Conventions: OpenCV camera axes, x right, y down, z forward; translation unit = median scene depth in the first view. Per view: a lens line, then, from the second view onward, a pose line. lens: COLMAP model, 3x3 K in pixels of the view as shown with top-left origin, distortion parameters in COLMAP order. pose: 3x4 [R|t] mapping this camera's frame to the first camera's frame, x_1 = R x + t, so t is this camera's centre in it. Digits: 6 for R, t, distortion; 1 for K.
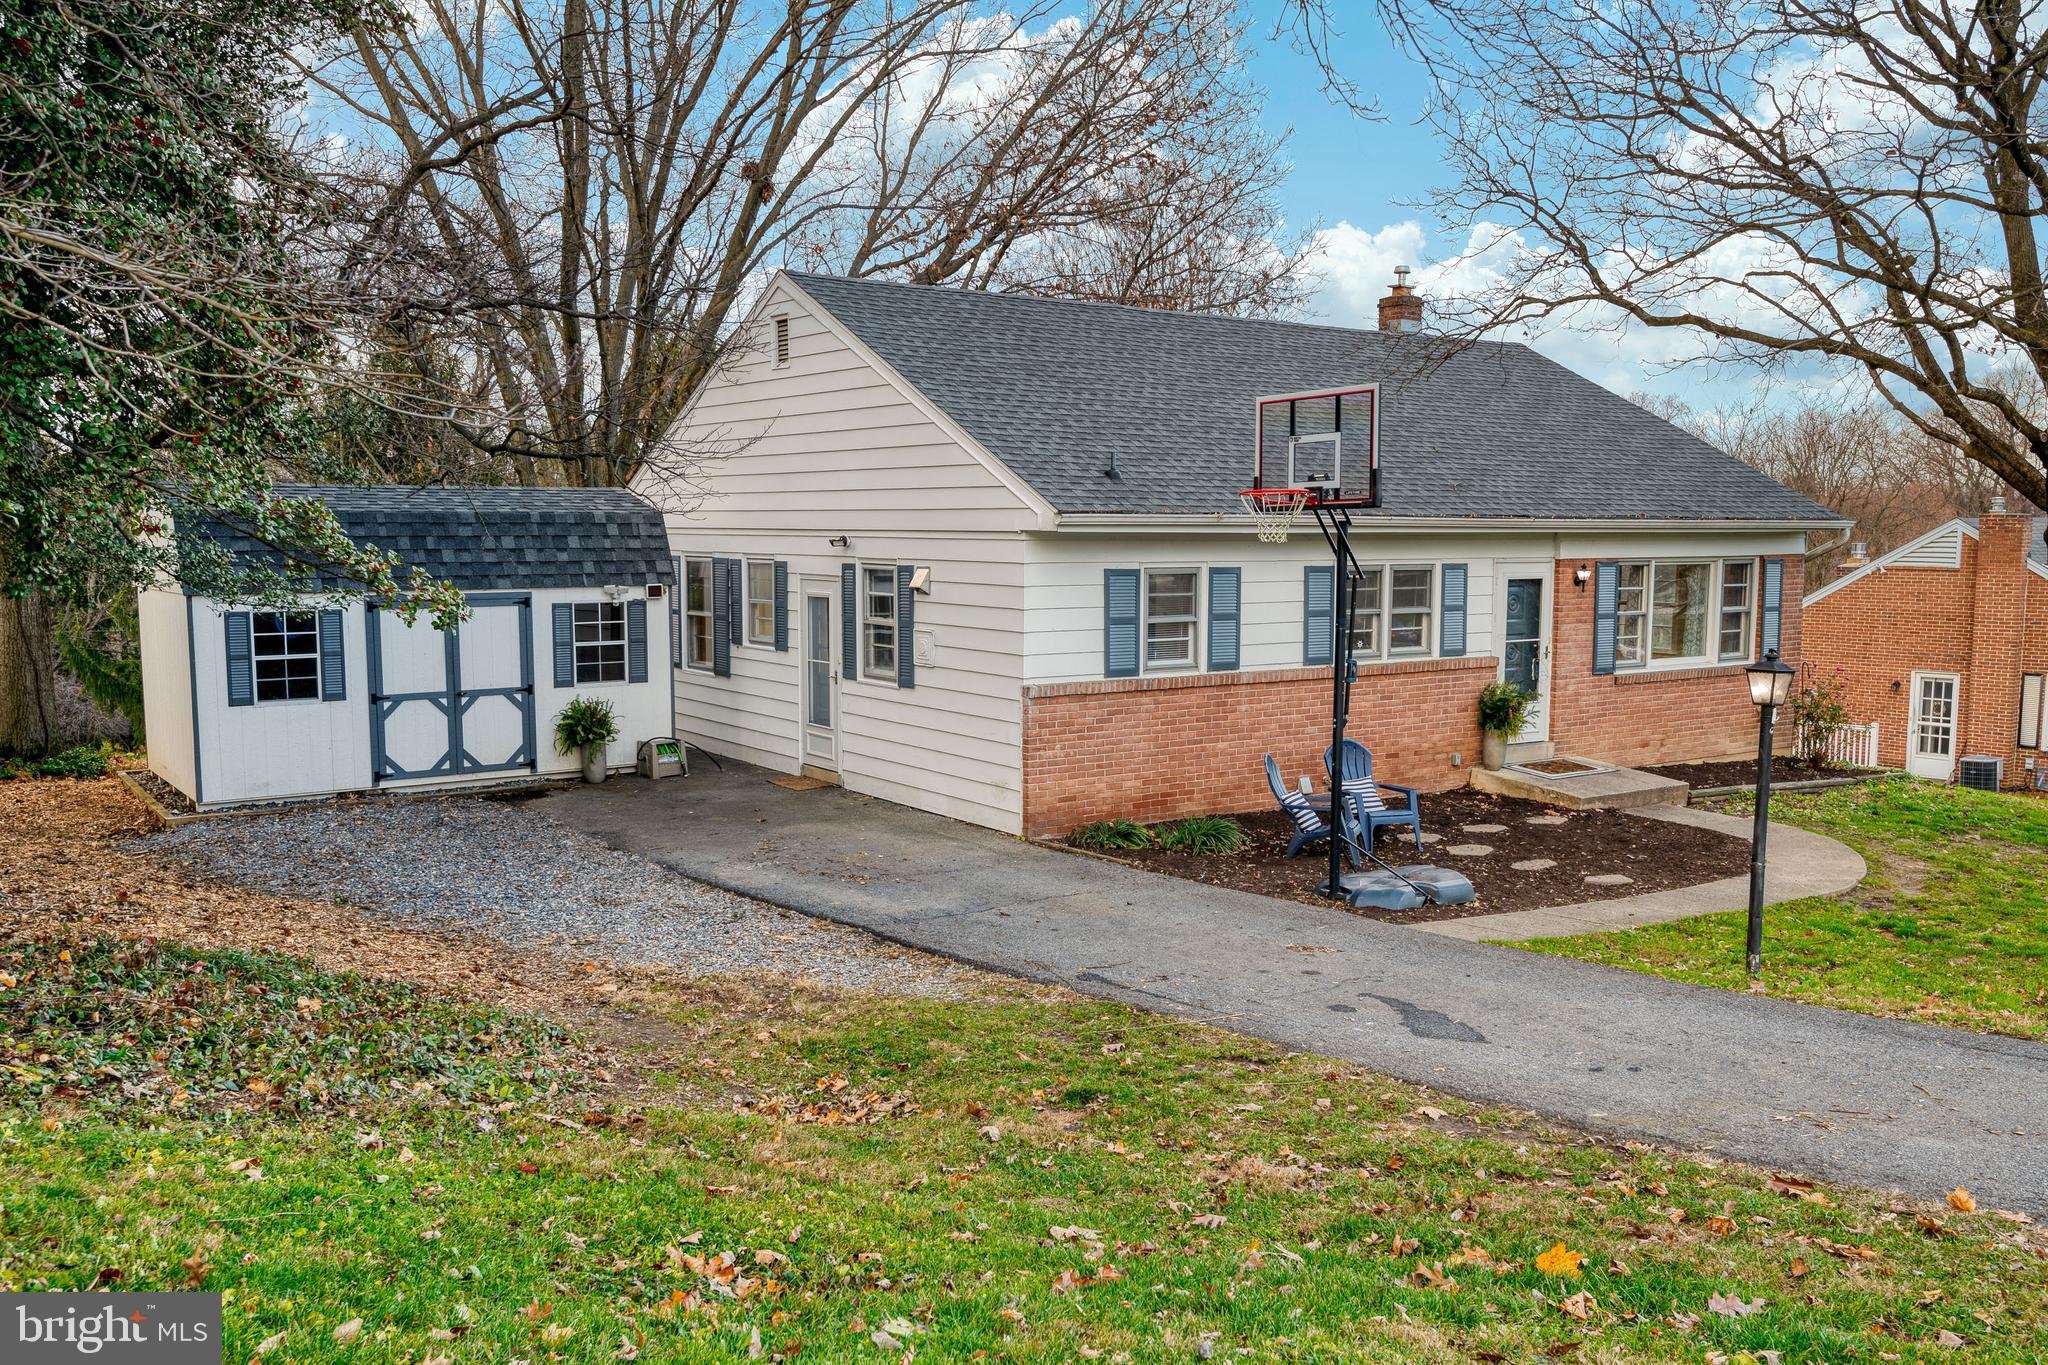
lens RADIAL K [[1678.1, 0, 1021.0], [0, 1678.1, 688.2], [0, 0, 1]] dist [0.034758, 0.001967]
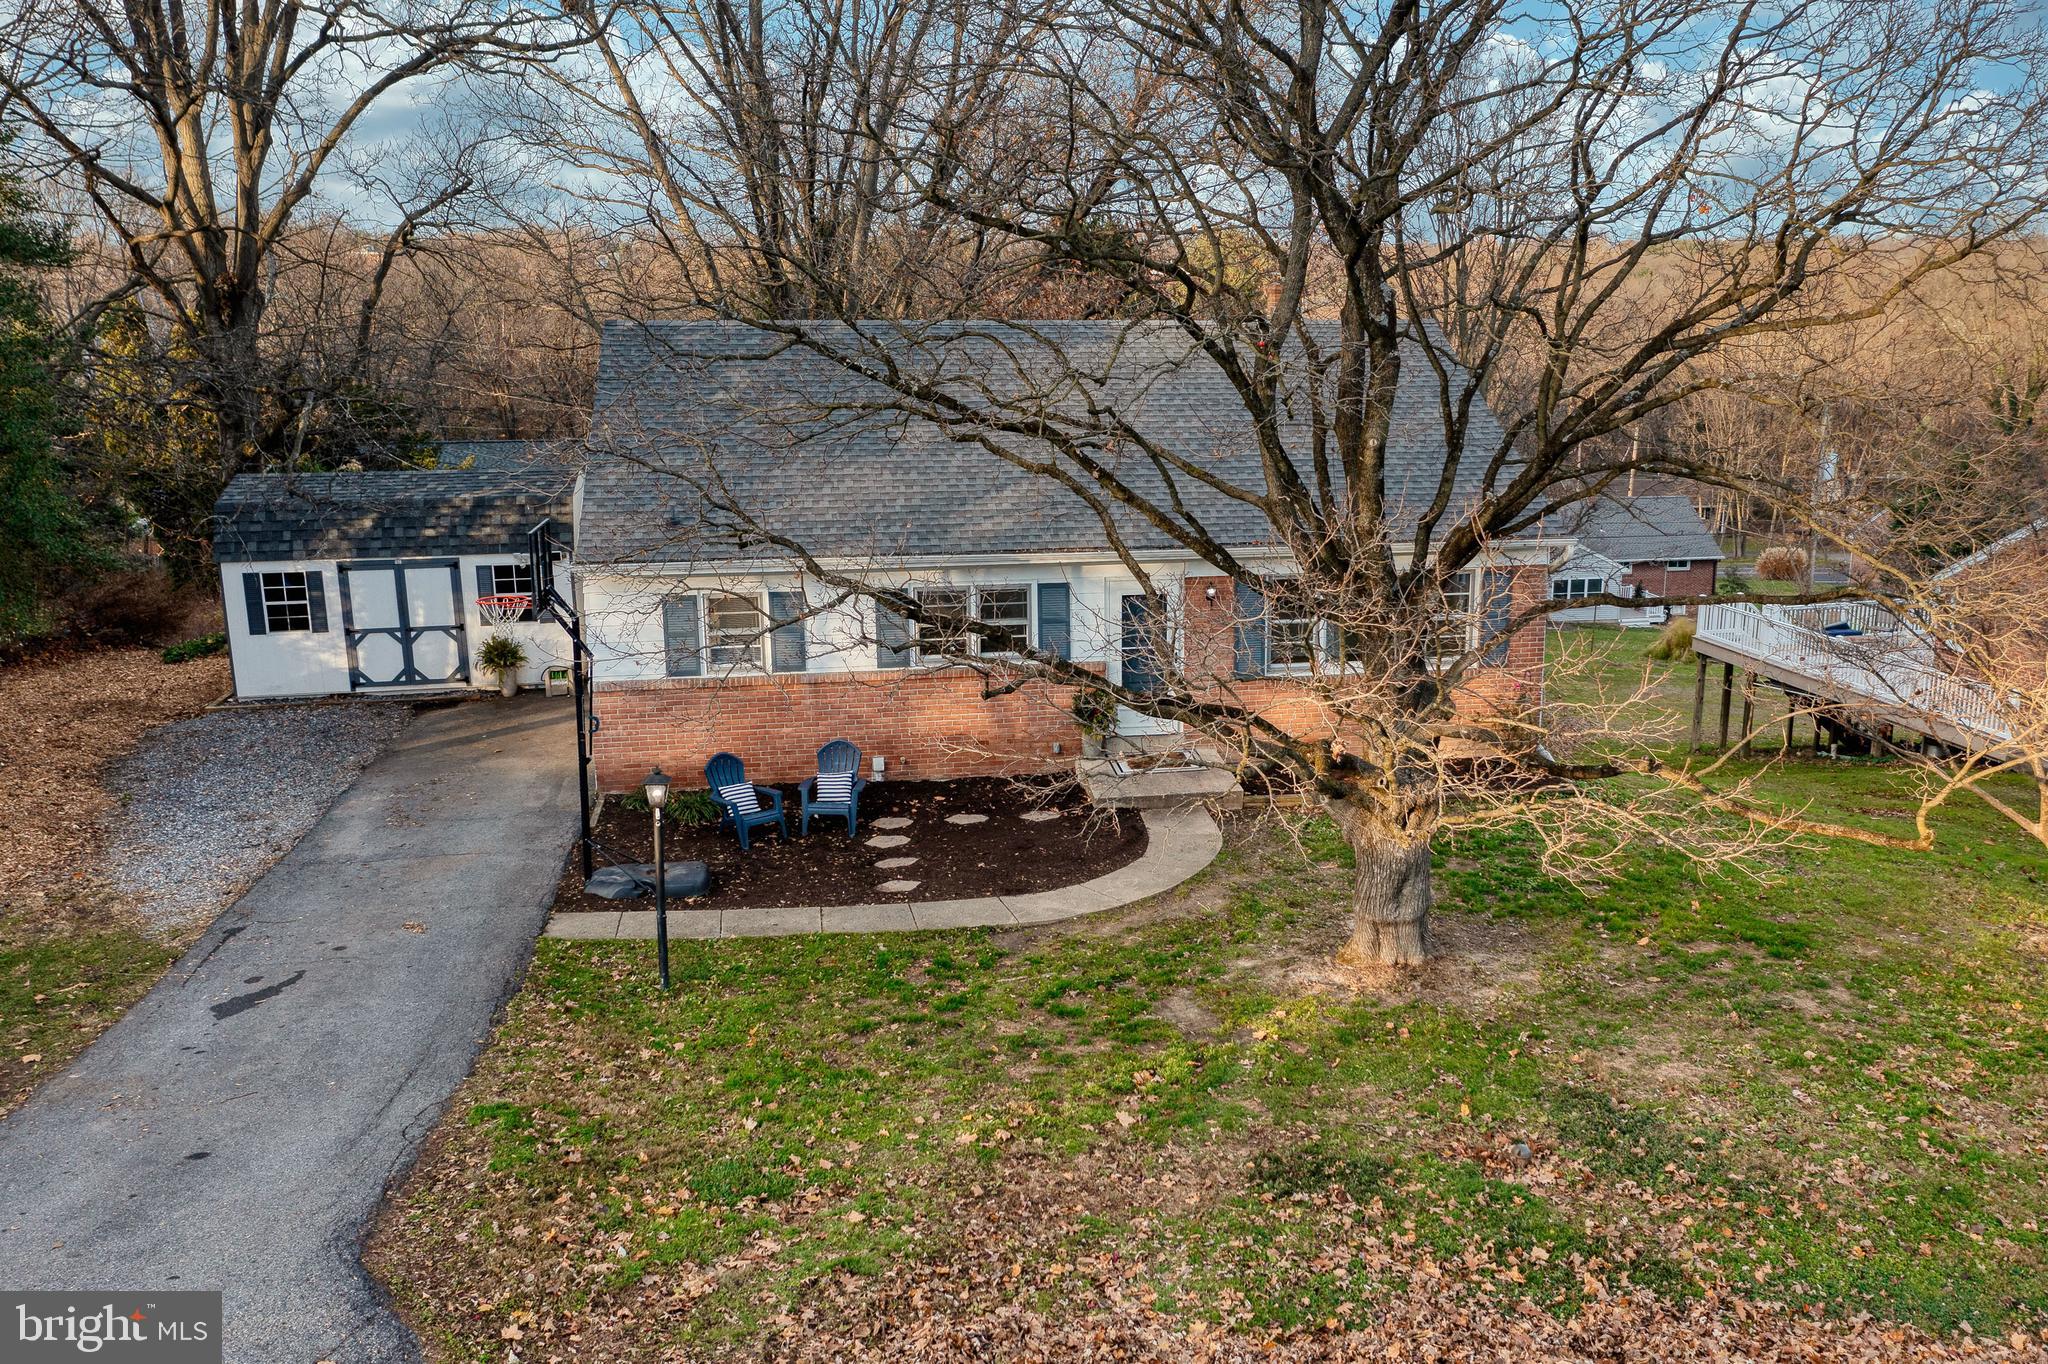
lens RADIAL K [[1686.1, 0, 1145.6], [0, 1686.1, 677.4], [0, 0, 1]] dist [-0.009267, 0.004084]
pose [[0.916085, 0.091217, -0.390471, 0.778477], [-0.038787, 0.989373, 0.140127, -0.176152], [0.399103, -0.113224, 0.909888, -0.048171]]
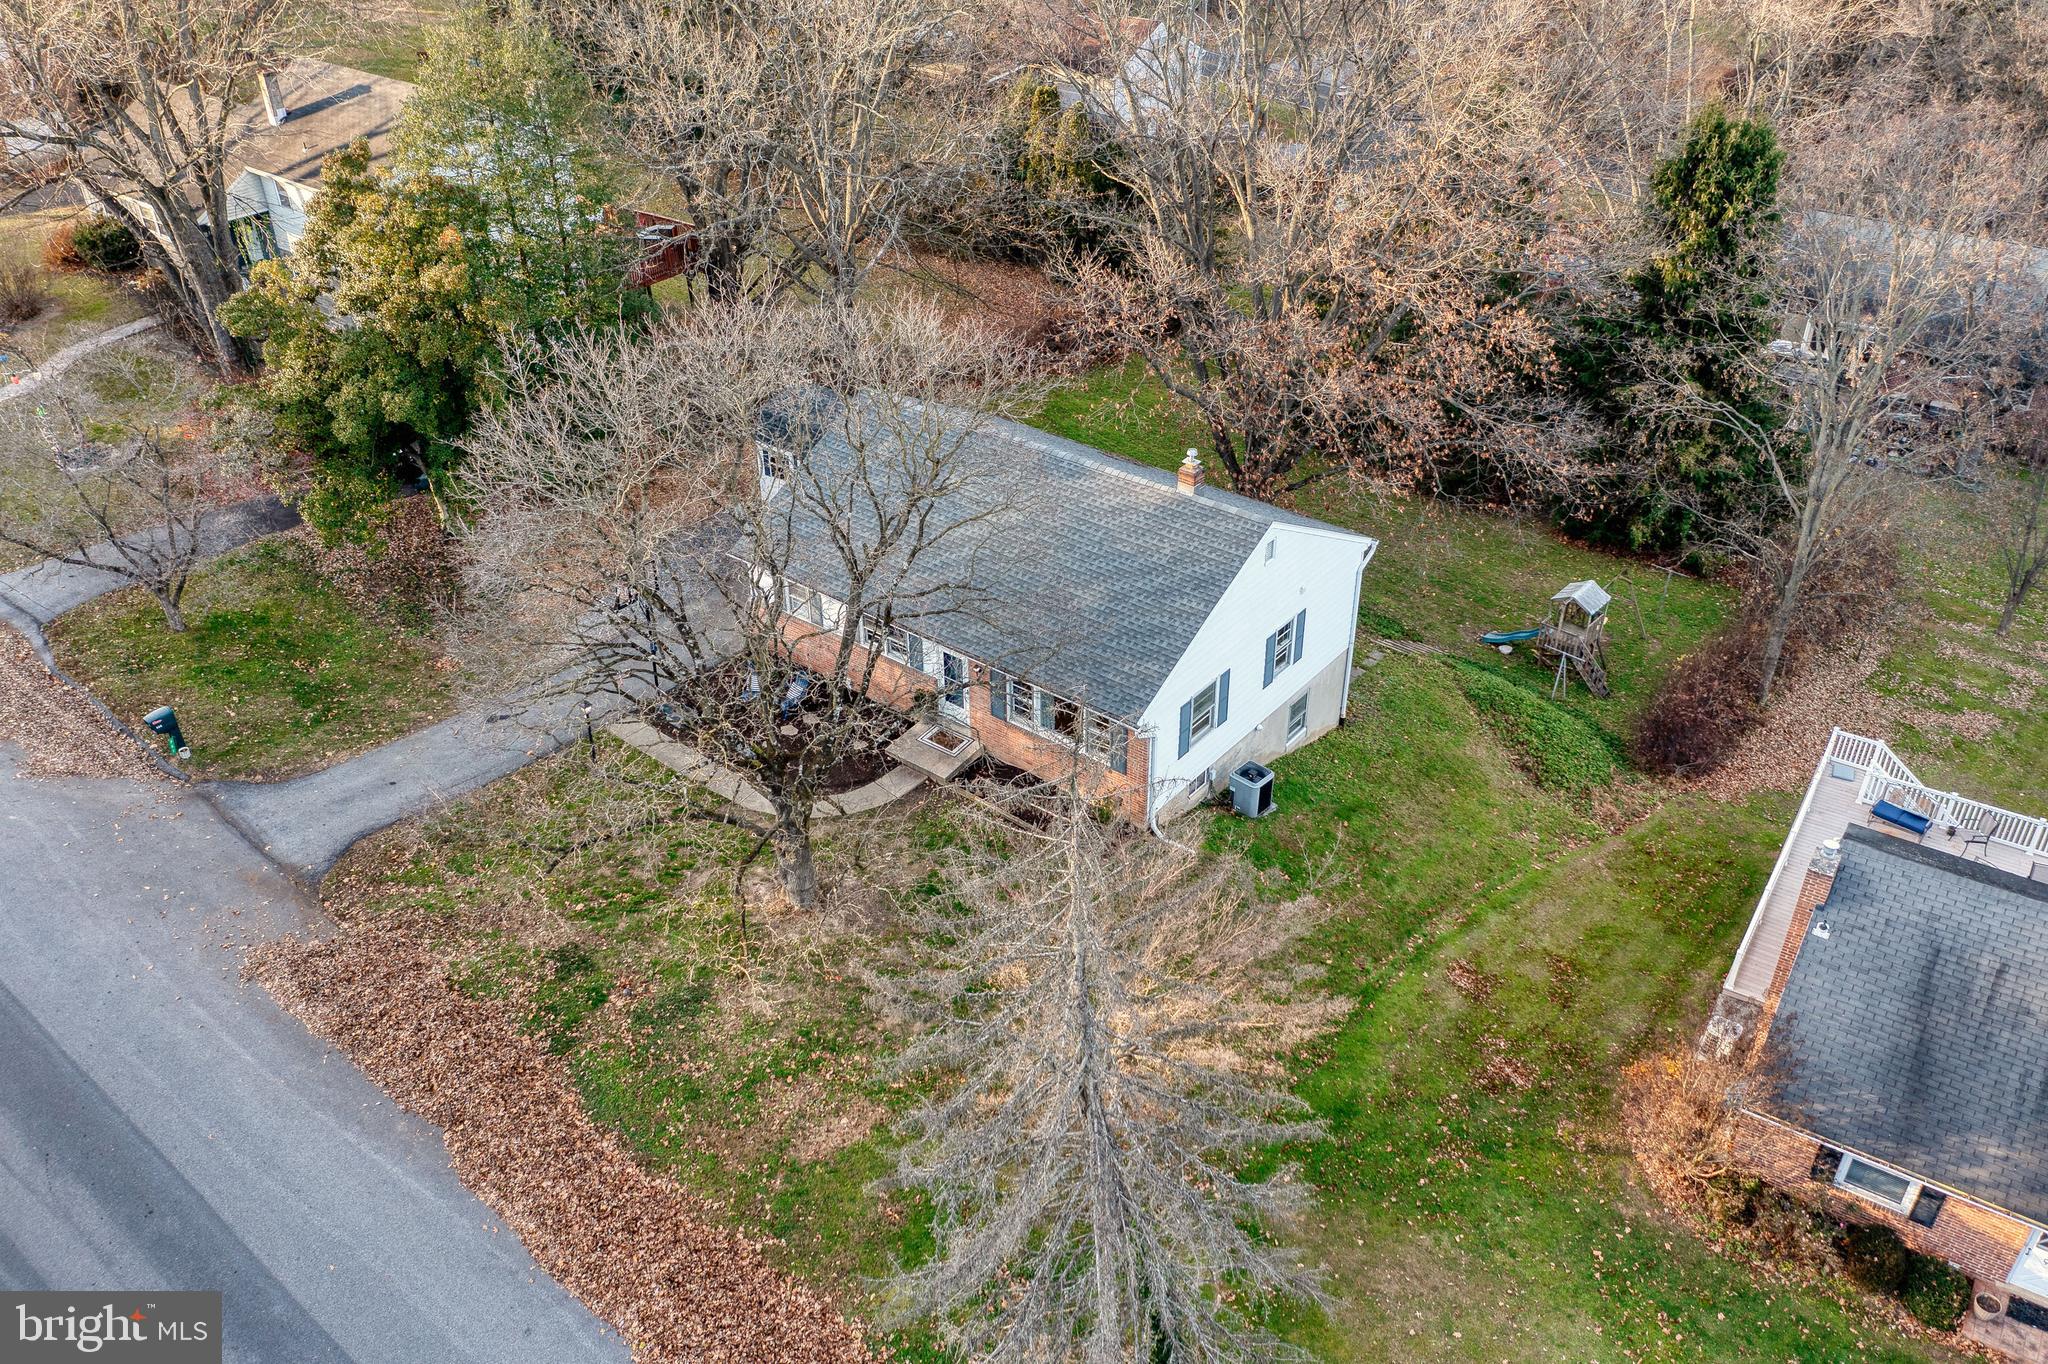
lens RADIAL K [[1619.7, 0, 1024.0], [0, 1619.7, 682.0], [0, 0, 1]] dist [-0.032579, 0.046226]
pose [[0.283890, 0.519432, -0.805976, 2.006817], [-0.084178, 0.850815, 0.518679, -1.112855], [0.955155, -0.079402, 0.285262, 0.531971]]
